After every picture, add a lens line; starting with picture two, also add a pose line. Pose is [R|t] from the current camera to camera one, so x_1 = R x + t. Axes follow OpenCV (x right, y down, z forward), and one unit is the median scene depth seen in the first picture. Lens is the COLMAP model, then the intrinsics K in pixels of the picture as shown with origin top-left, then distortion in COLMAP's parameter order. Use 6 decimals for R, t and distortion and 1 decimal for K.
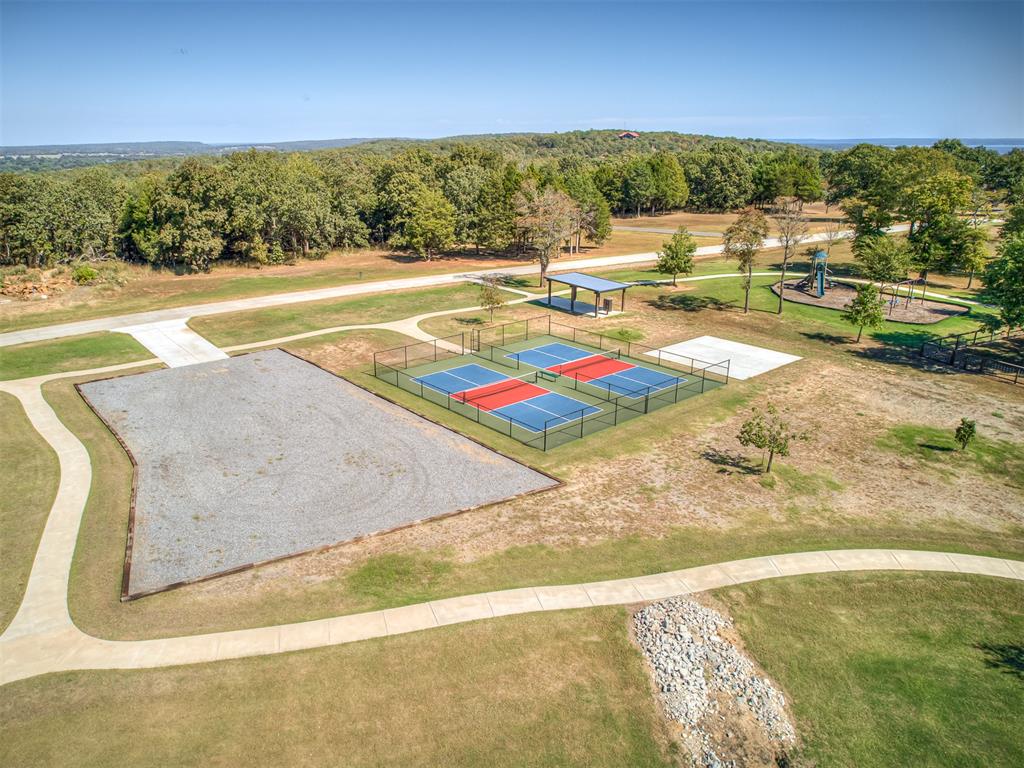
lens RADIAL K [[747.9, 0, 512.0], [0, 747.9, 384.0], [0, 0, 1]] dist [-0.073420, 0.005005]
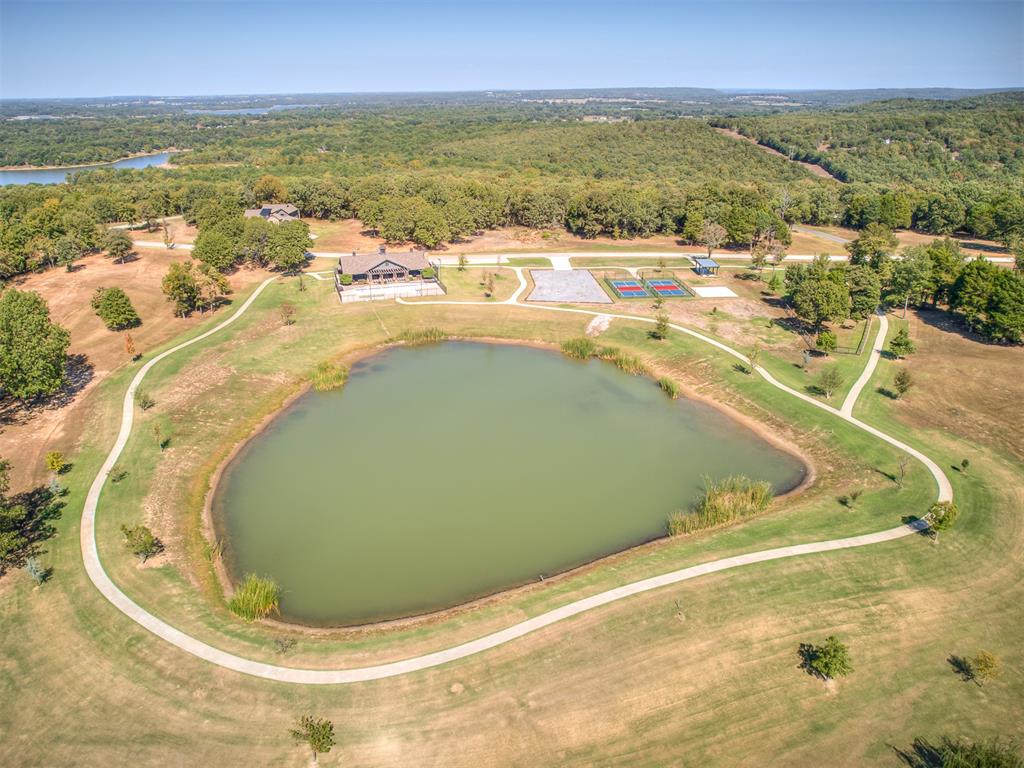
lens RADIAL K [[747.9, 0, 512.0], [0, 747.9, 384.0], [0, 0, 1]] dist [-0.073420, 0.005005]
pose [[0.806622, 0.219194, -0.548921, 0.797230], [-0.185531, 0.975653, 0.116962, 0.071641], [0.561194, 0.007497, 0.827651, -1.133812]]
